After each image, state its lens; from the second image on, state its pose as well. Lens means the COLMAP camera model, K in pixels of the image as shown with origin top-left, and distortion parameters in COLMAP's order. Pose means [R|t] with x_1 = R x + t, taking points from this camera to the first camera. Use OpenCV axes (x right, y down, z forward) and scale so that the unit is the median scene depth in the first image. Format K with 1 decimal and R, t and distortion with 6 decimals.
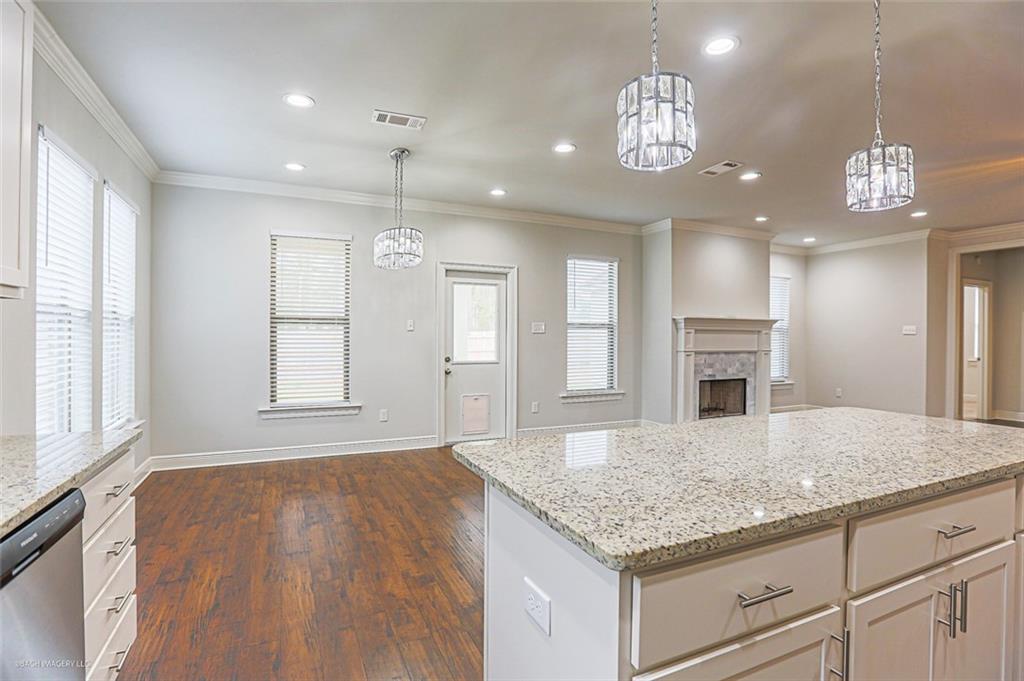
lens RADIAL K [[496.6, 0, 512.0], [0, 496.6, 340.5], [0, 0, 1]] dist [-0.059887, 0.018585]
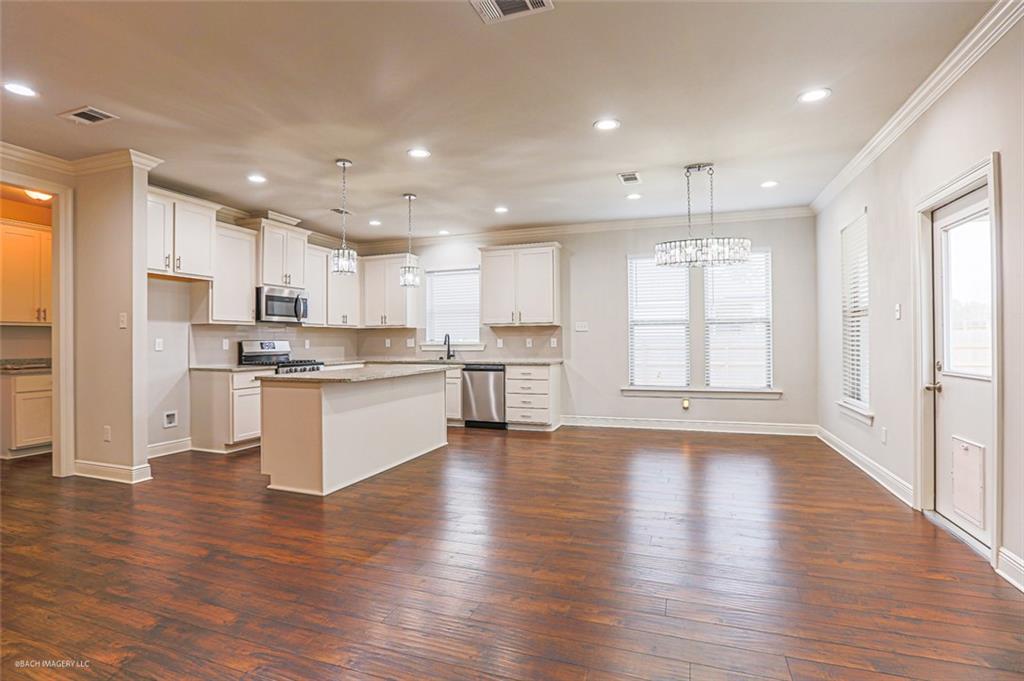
lens RADIAL K [[496.6, 0, 512.0], [0, 496.6, 340.5], [0, 0, 1]] dist [-0.059887, 0.018585]
pose [[-0.692887, -0.000371, -0.721046, 0.591468], [-0.002124, 0.999997, 0.001526, 0.008887], [0.721043, 0.002589, -0.692885, 1.002774]]
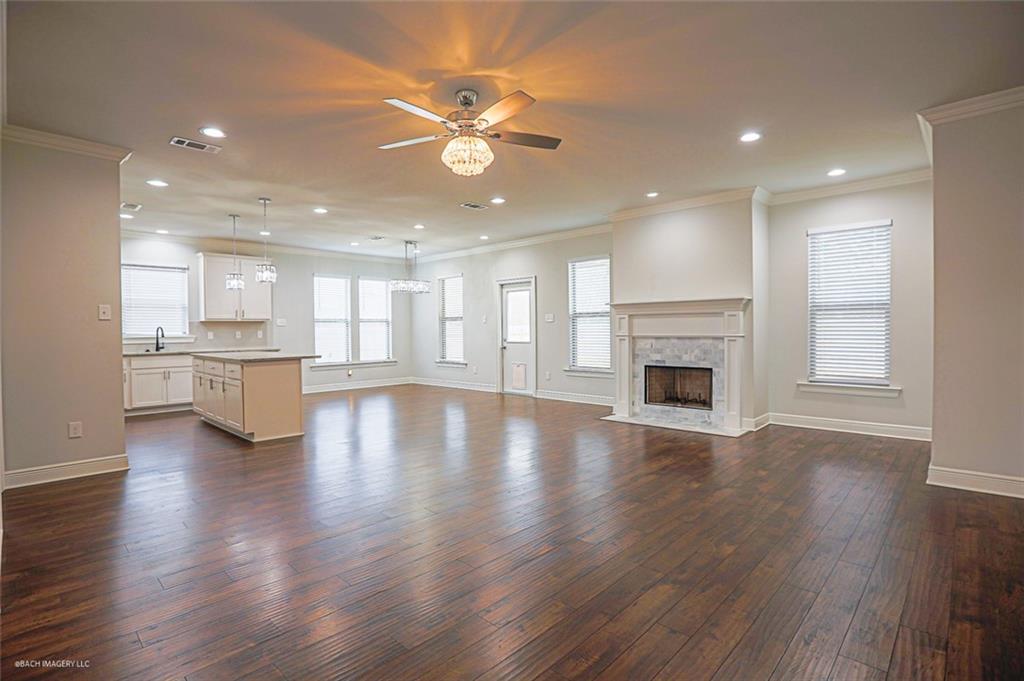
lens RADIAL K [[484.6, 0, 510.0], [0, 484.6, 341.8], [0, 0, 1]] dist [-0.062850, 0.018746]
pose [[0.369063, 0.014835, -0.929286, 1.317554], [0.005572, 0.999819, 0.018174, 0.015854], [0.929388, -0.011885, 0.368914, 0.422436]]
